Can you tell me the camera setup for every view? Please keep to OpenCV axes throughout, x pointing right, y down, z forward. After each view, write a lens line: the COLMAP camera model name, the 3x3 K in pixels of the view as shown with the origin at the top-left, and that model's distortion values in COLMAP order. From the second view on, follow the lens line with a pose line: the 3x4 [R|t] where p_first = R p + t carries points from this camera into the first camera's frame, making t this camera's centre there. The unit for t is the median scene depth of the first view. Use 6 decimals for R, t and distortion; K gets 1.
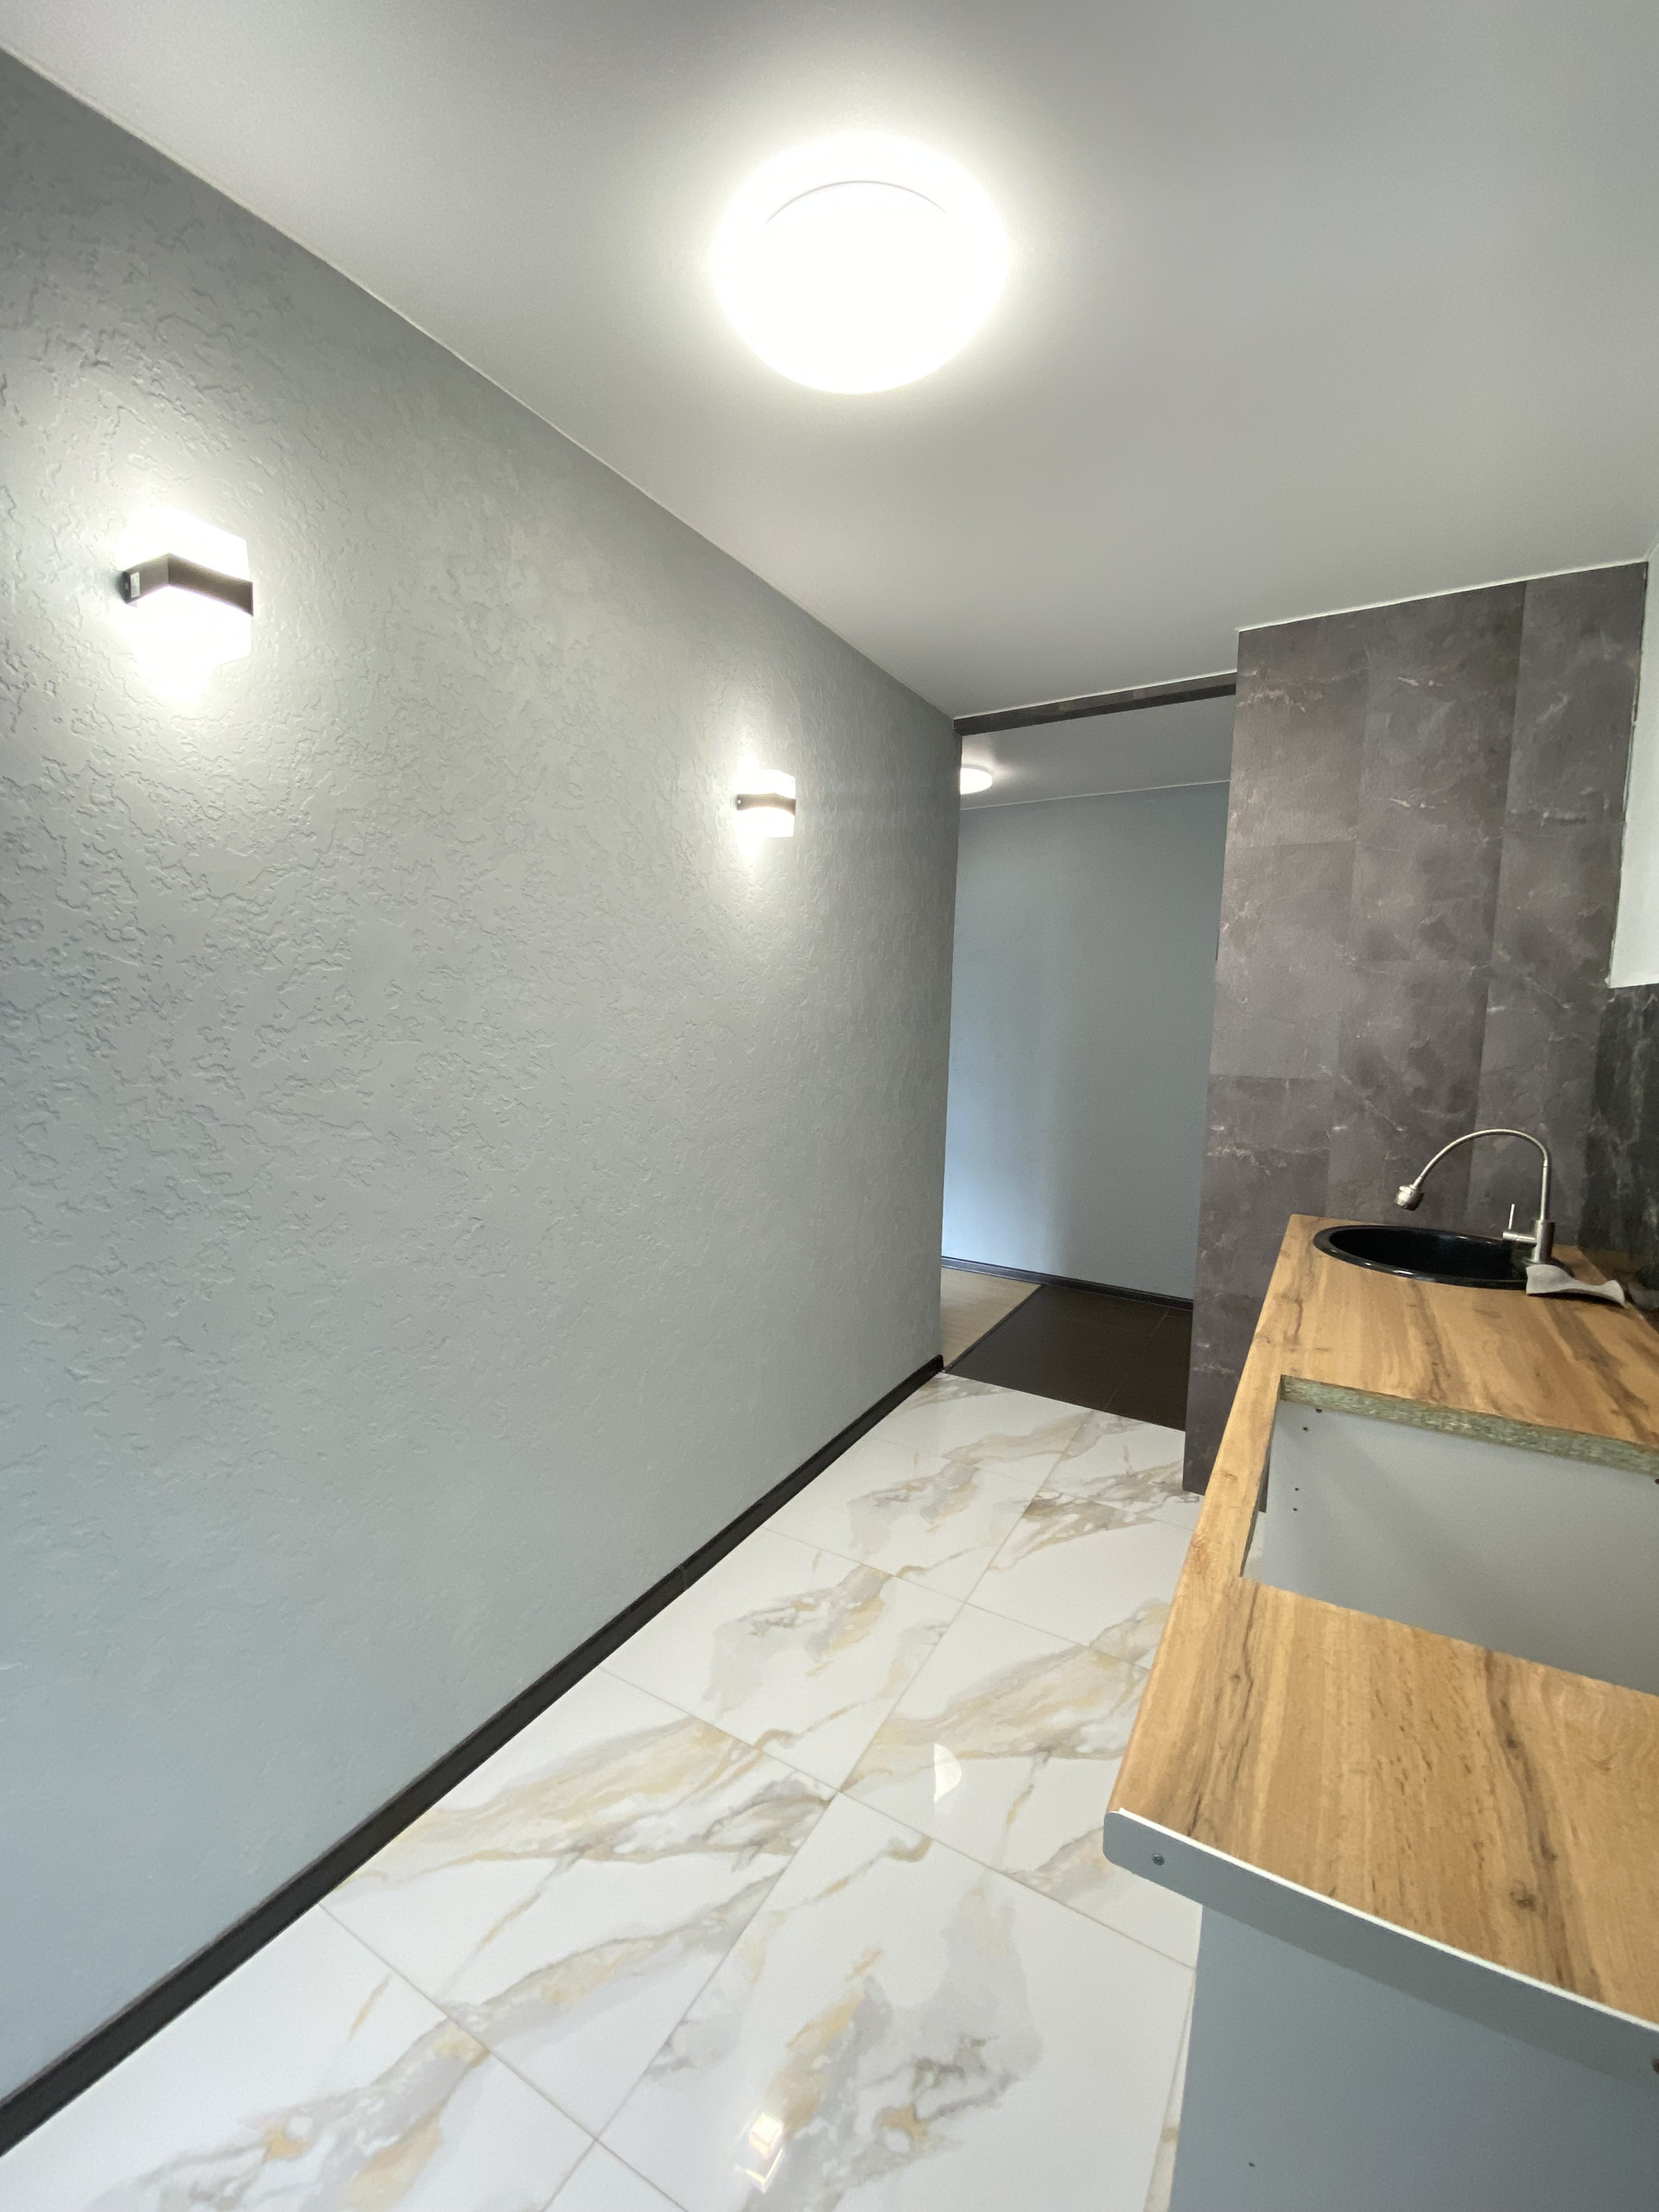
lens RADIAL K [[913.5, 0, 822.6], [0, 913.5, 1101.6], [0, 0, 1]] dist [0.000073, -0.003546]
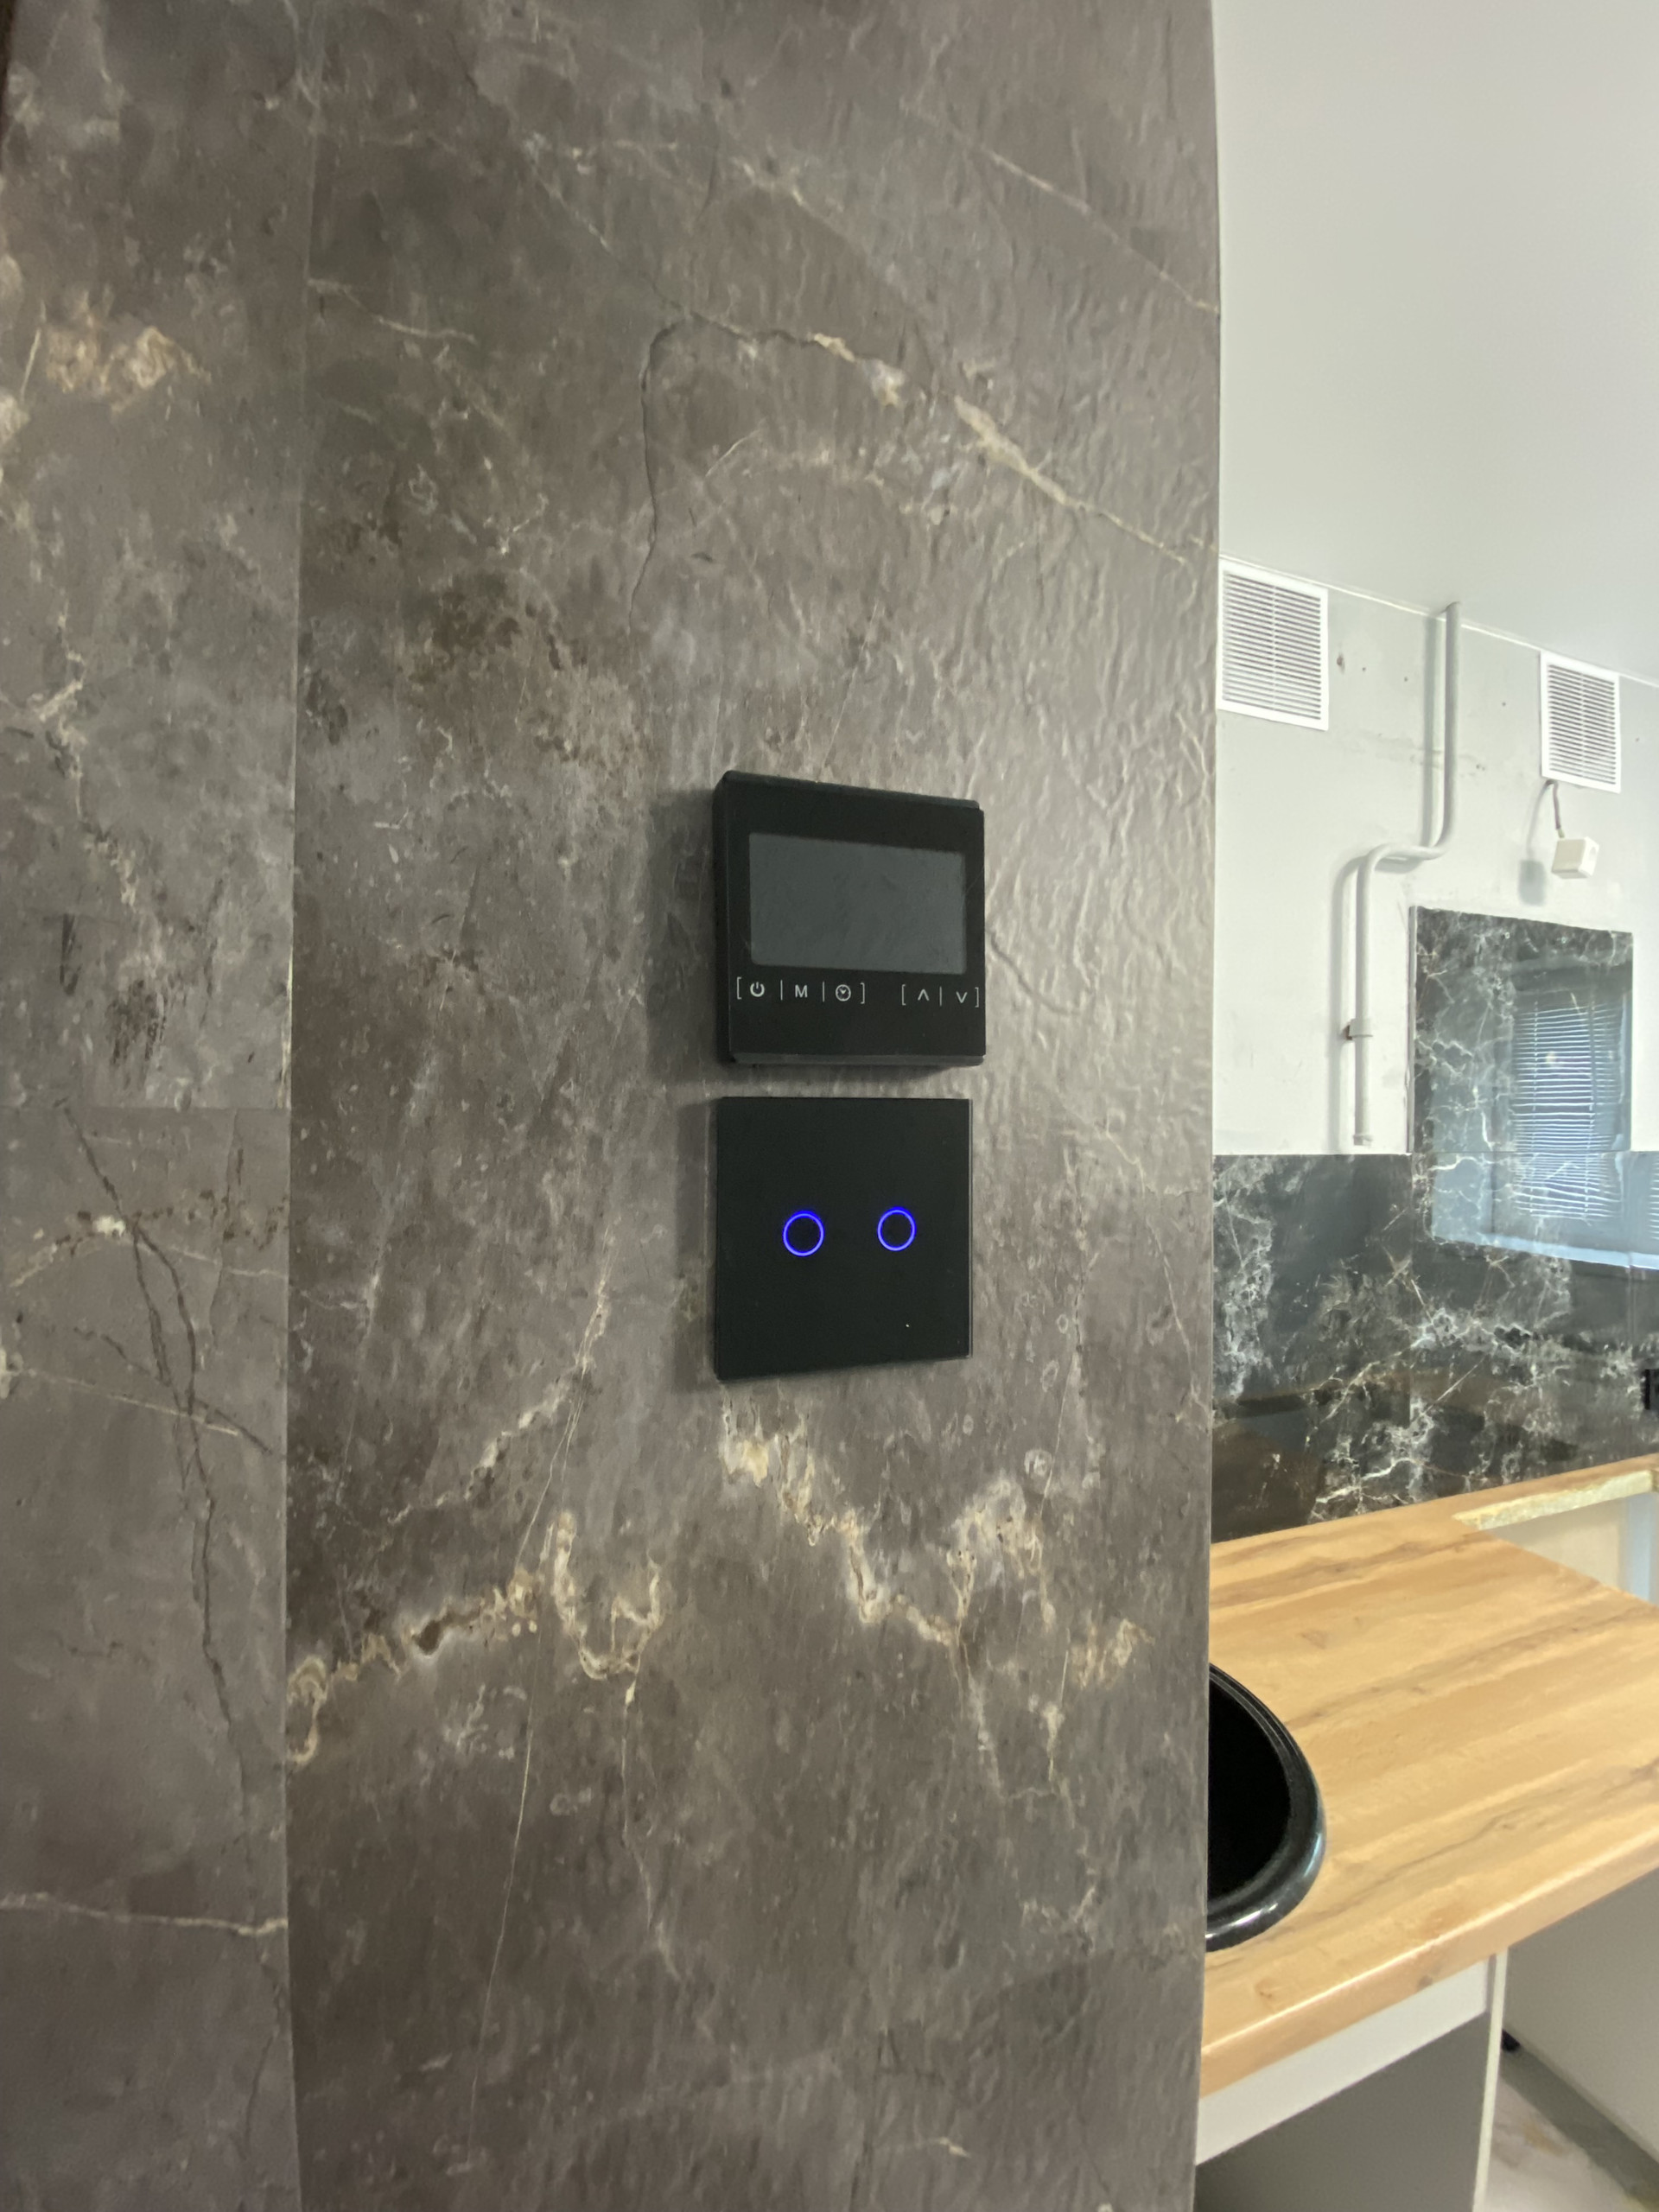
lens RADIAL K [[913.5, 0, 846.4], [0, 913.5, 1115.7], [0, 0, 1]] dist [0.000073, -0.003546]
pose [[-0.781563, -0.033222, 0.622942, 0.463109], [0.037637, 0.994251, 0.100245, -0.195638], [-0.622690, 0.101794, -0.775819, 1.356274]]
